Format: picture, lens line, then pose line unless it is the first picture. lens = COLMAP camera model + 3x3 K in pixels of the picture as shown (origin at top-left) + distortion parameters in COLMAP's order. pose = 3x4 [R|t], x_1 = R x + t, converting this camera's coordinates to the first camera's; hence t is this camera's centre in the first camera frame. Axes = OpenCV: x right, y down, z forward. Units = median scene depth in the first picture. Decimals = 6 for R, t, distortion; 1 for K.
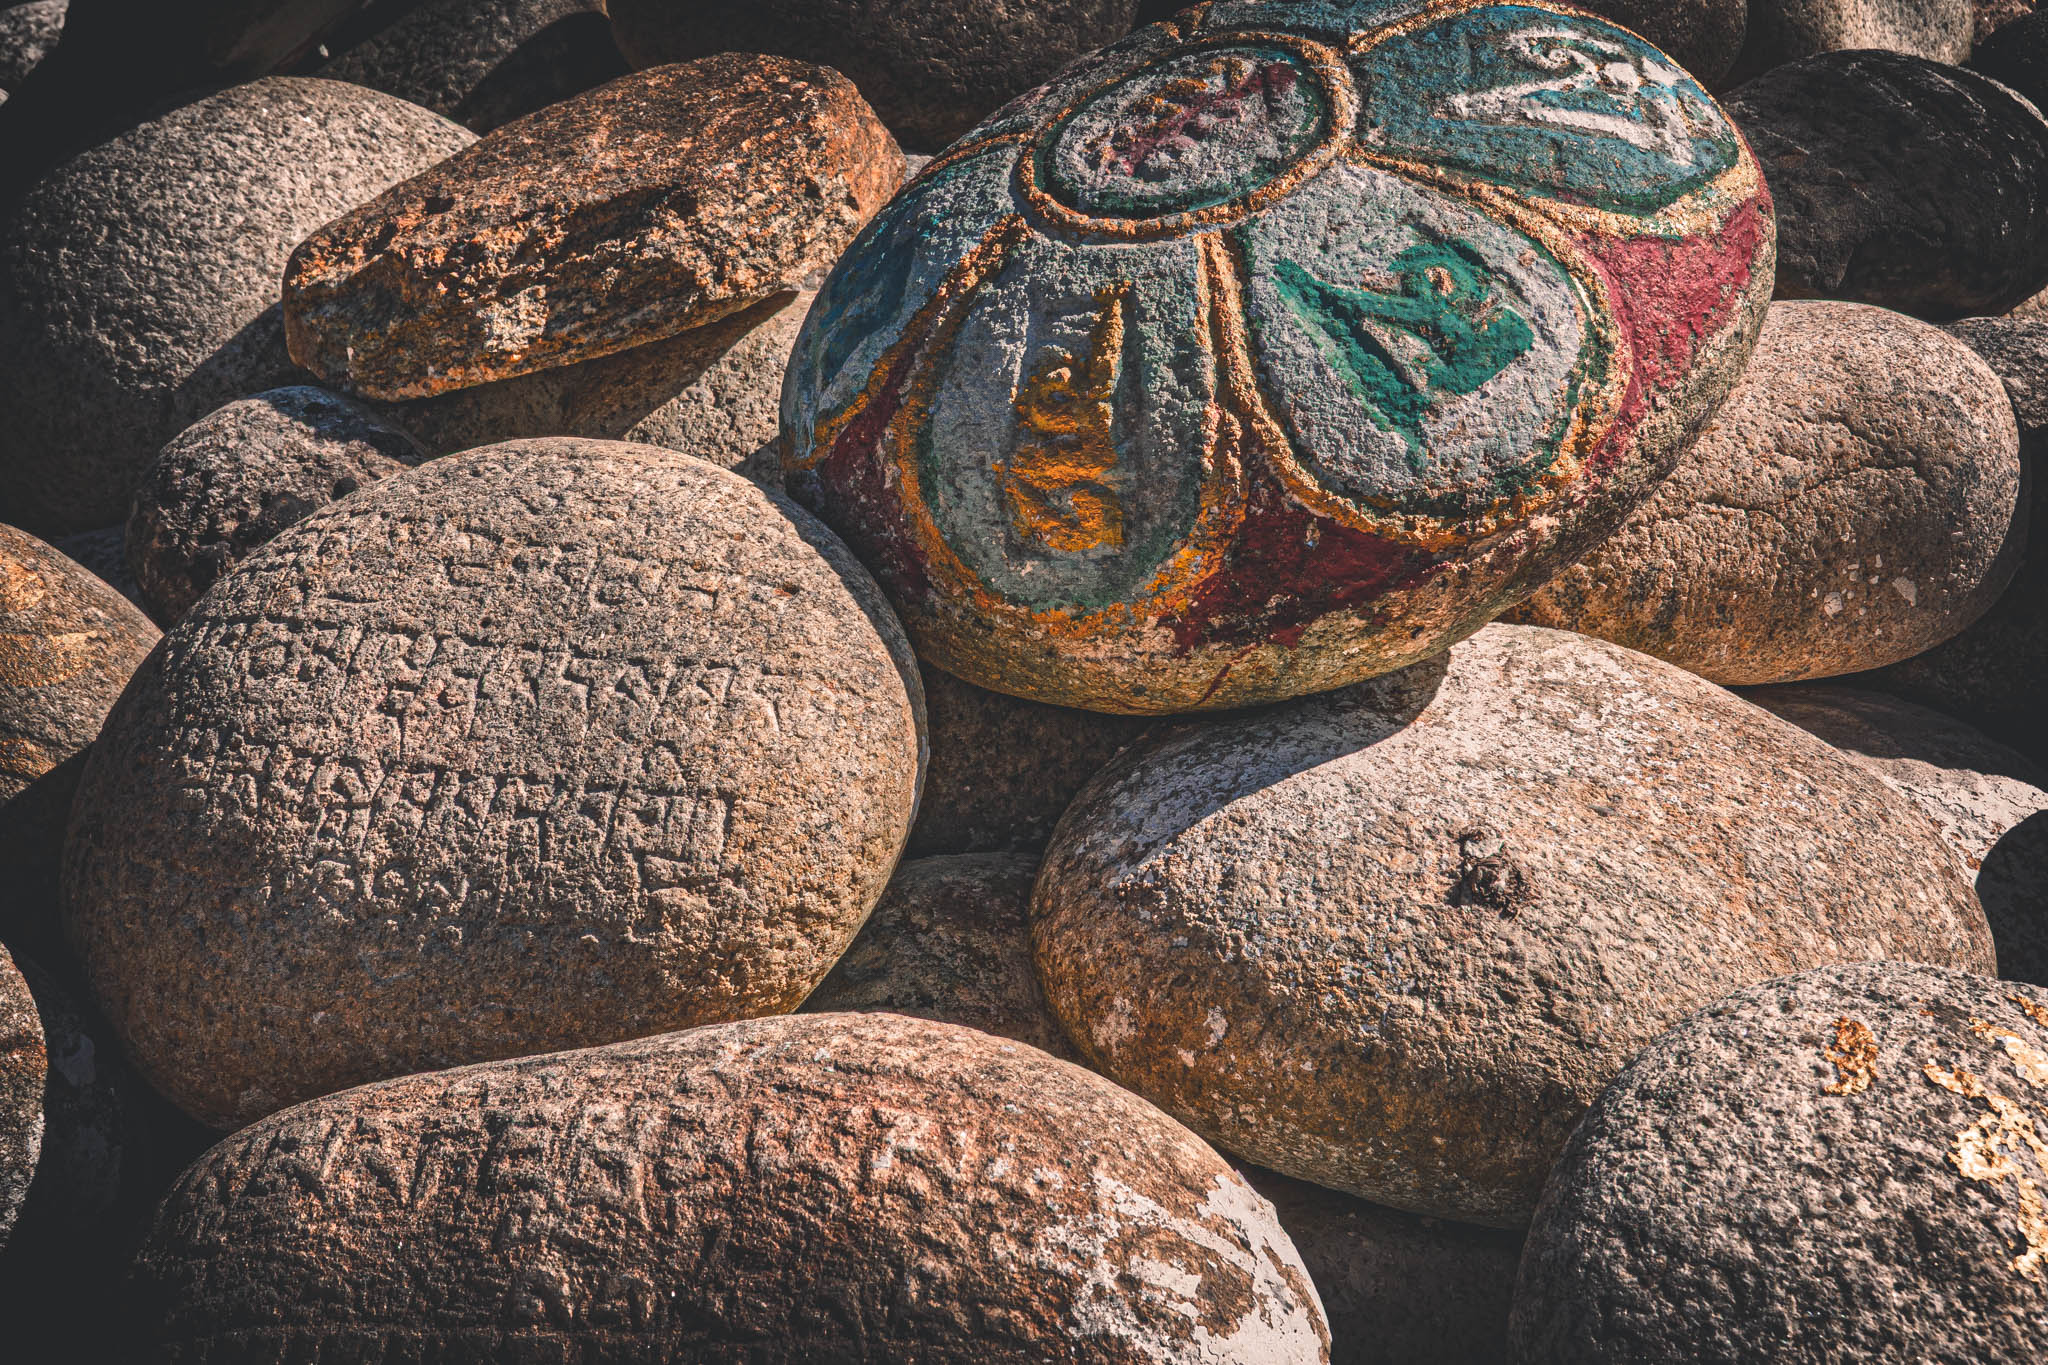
lens RADIAL K [[3180.6, 0, 990.4], [0, 3180.6, 627.0], [0, 0, 1]] dist [-0.030398, 0.000000]
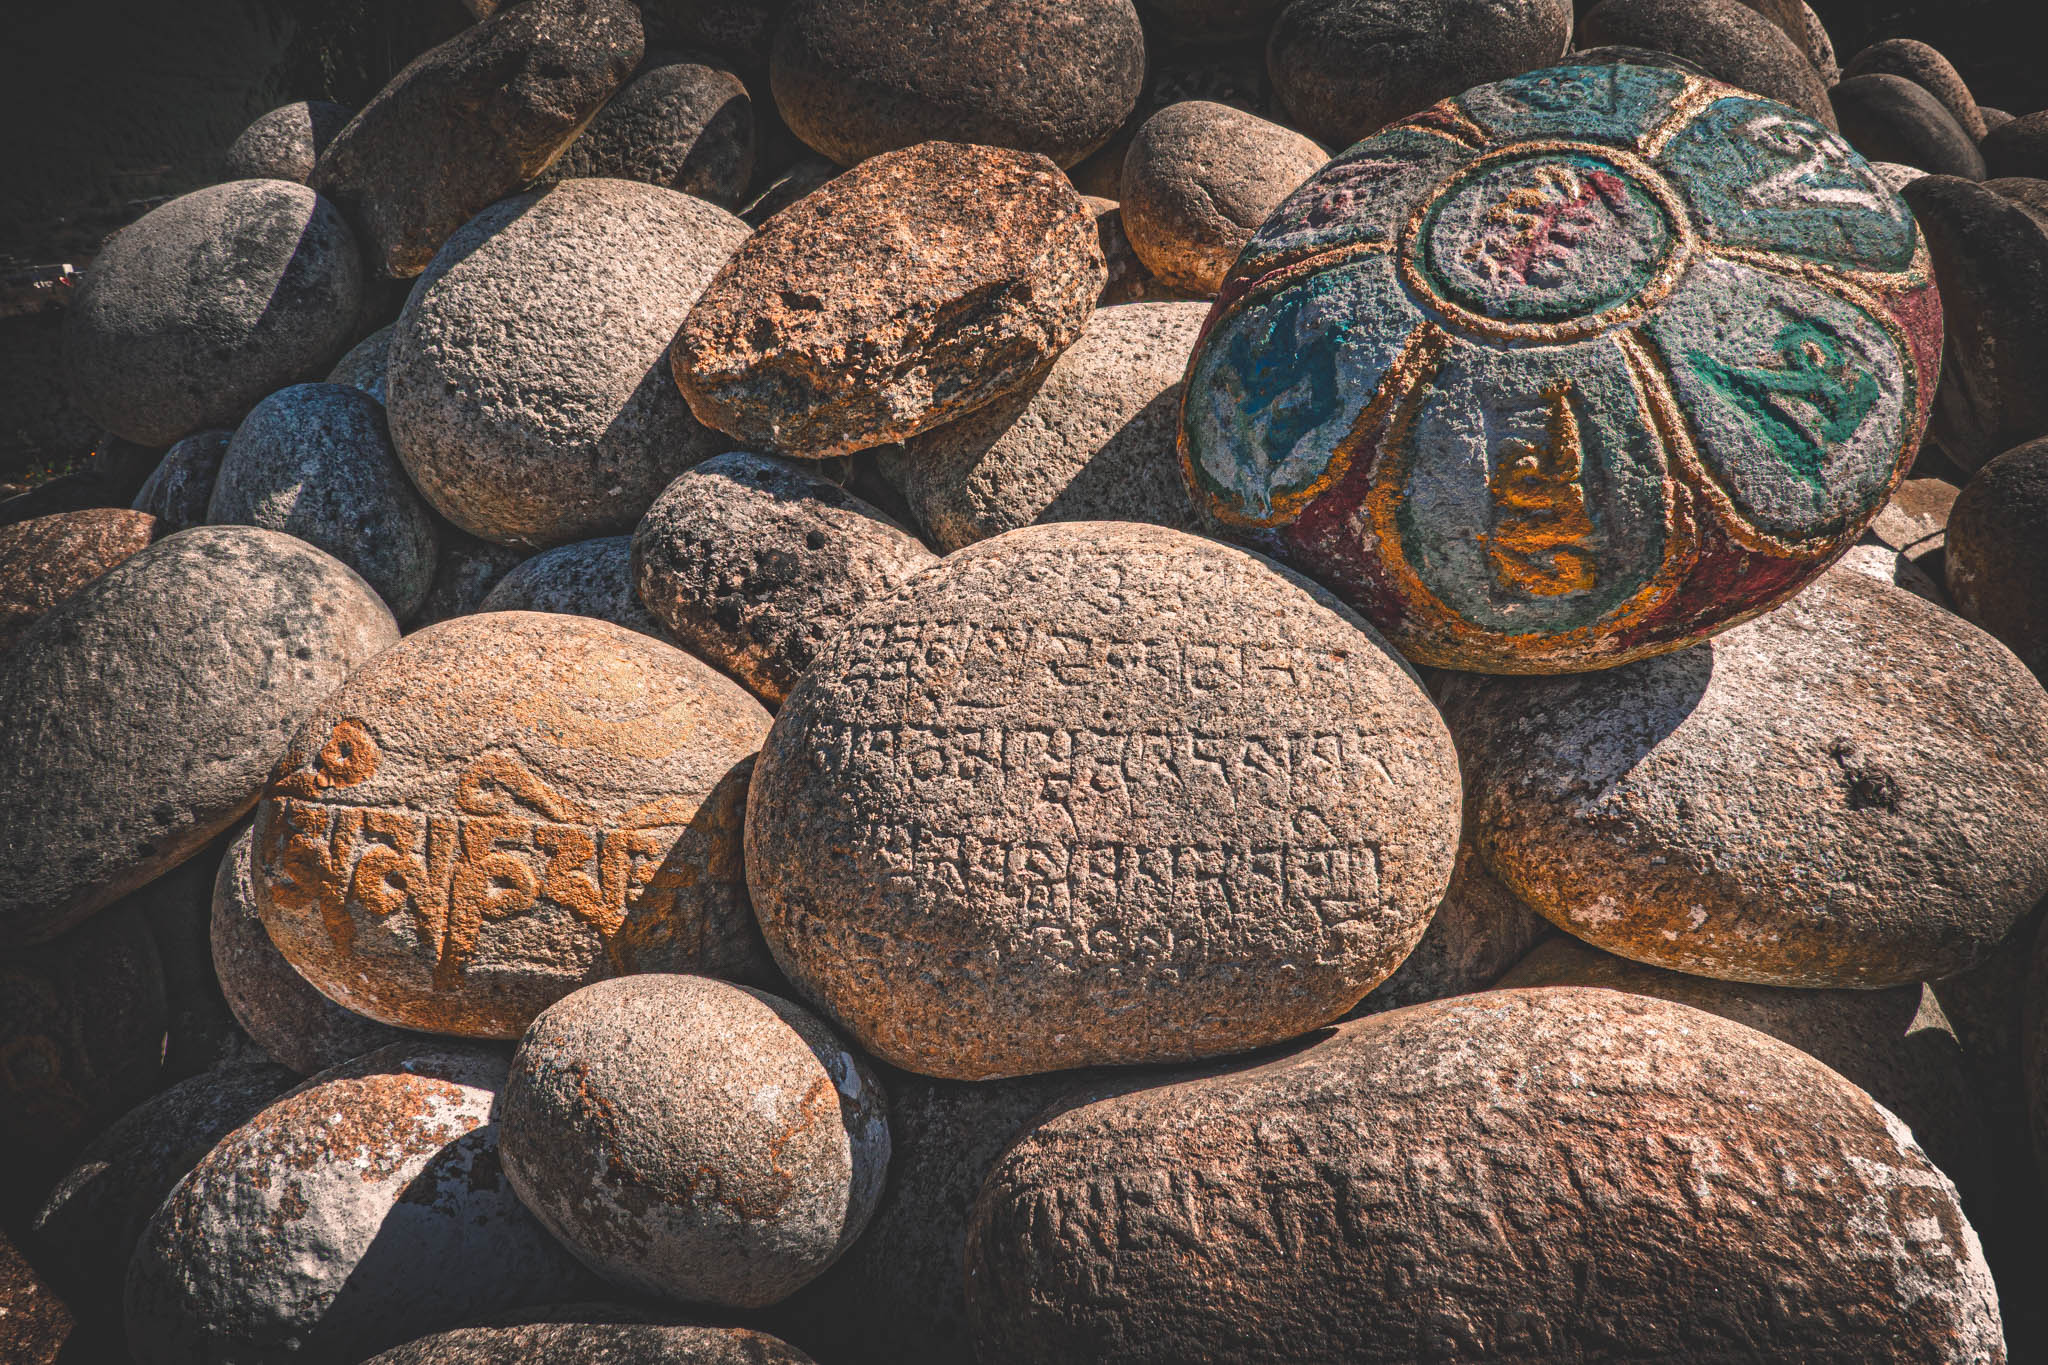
lens RADIAL K [[1364.0, 0, 1010.3], [0, 1364.0, 684.2], [0, 0, 1]] dist [-0.011751, 0.005798]
pose [[0.961267, -0.202311, 0.187177, -0.305135], [0.136949, 0.939949, 0.312634, -0.197293], [-0.239187, -0.274891, 0.931249, 0.504563]]
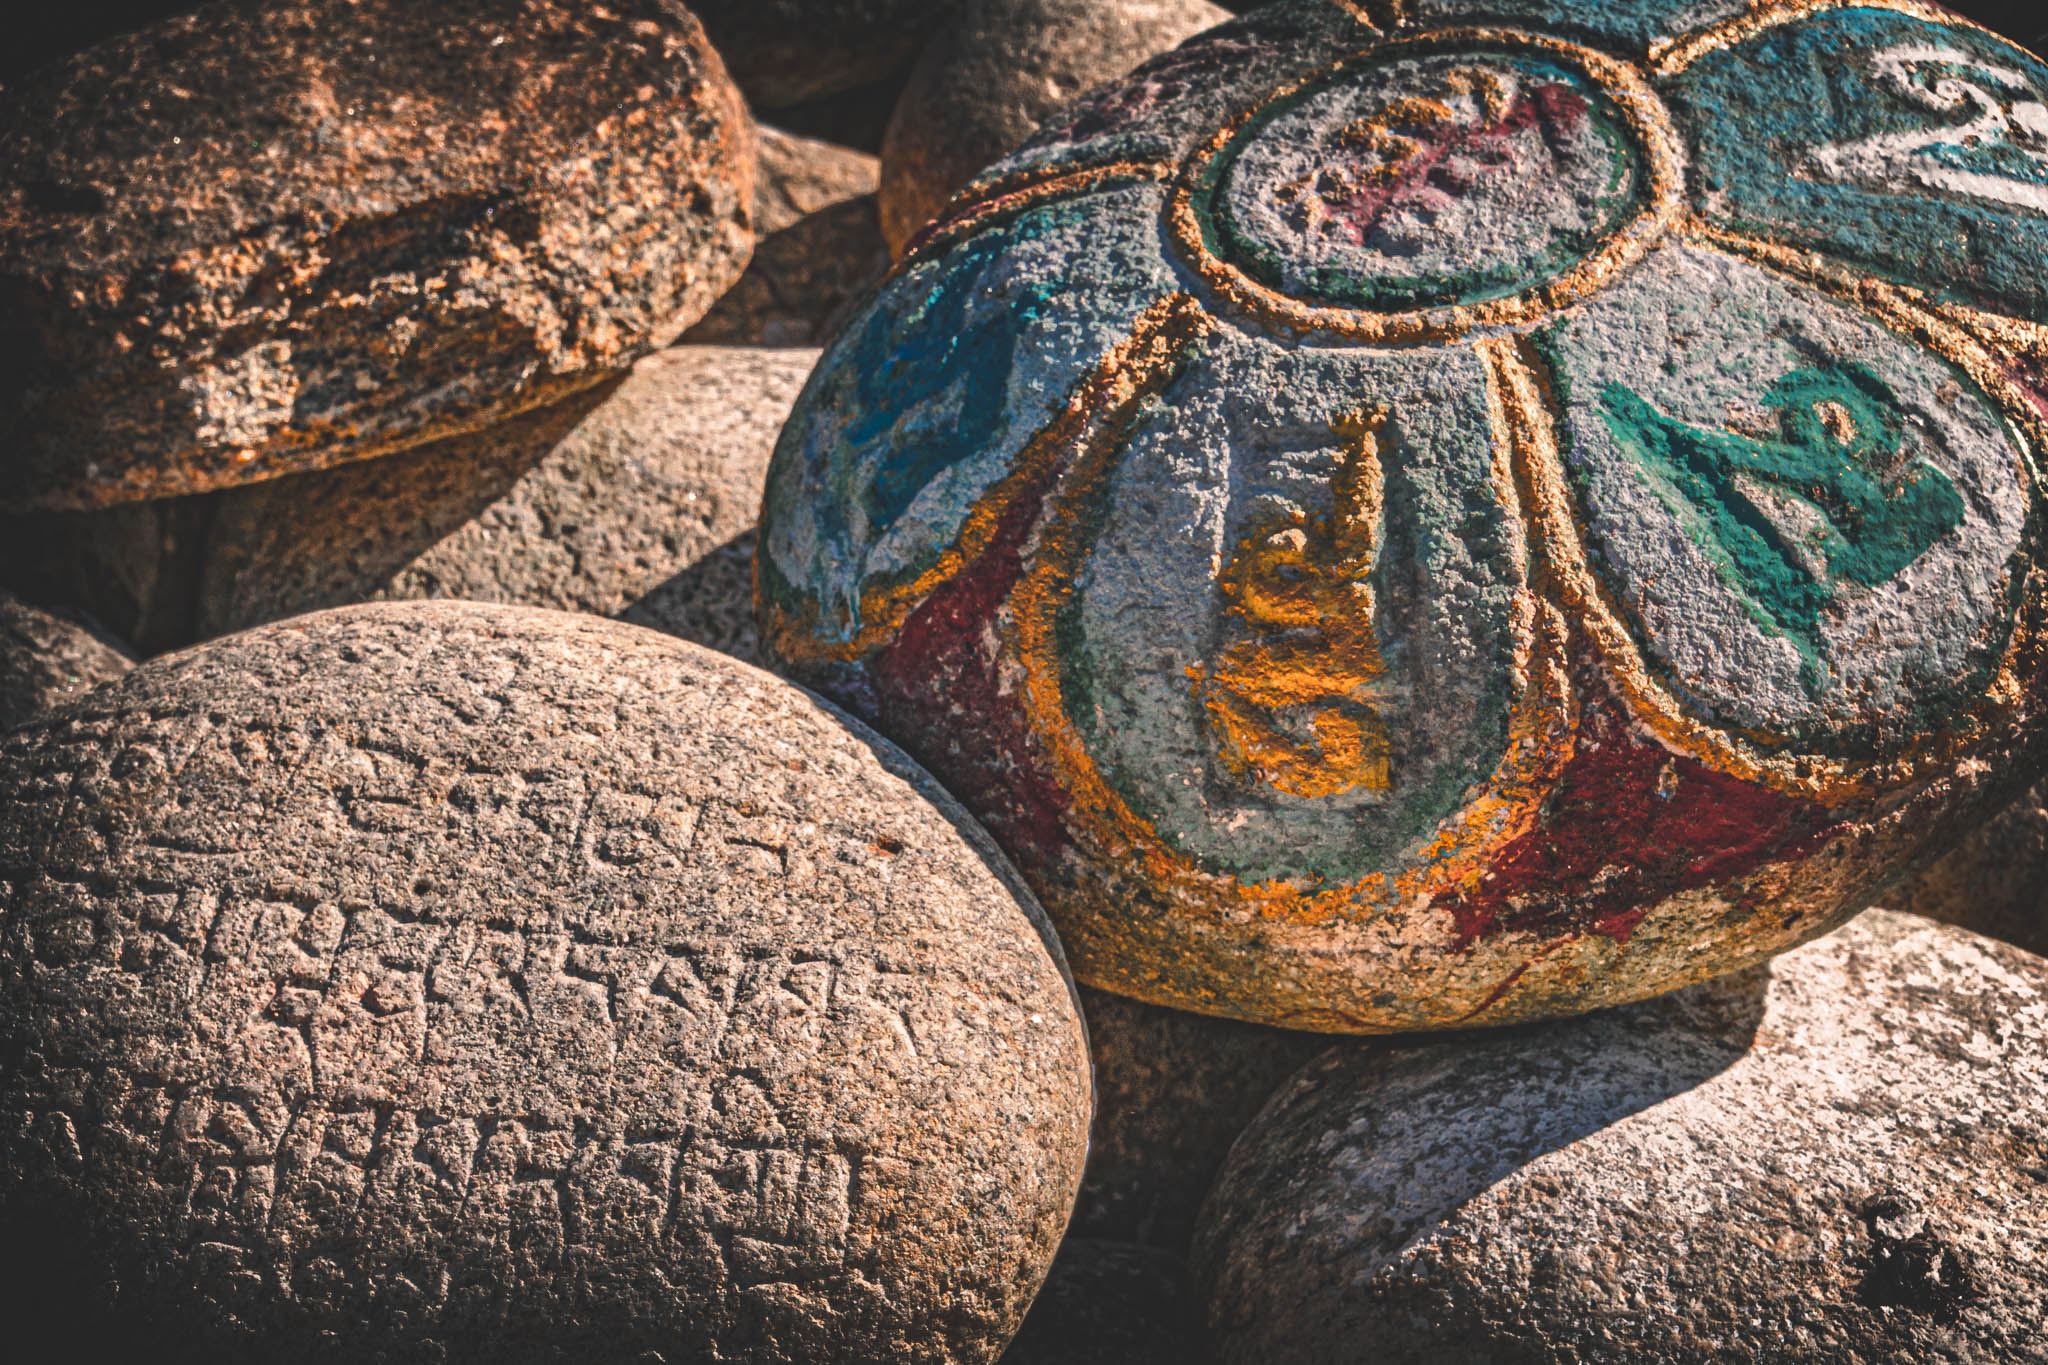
lens RADIAL K [[6523.4, 0, 1014.0], [0, 6523.4, 671.5], [0, 0, 1]] dist [-0.218978, 0.000000]
pose [[0.982743, 0.018472, 0.184051, -0.295237], [-0.014244, 0.999604, -0.024264, -0.015677], [-0.184426, 0.021224, 0.982617, -0.374301]]
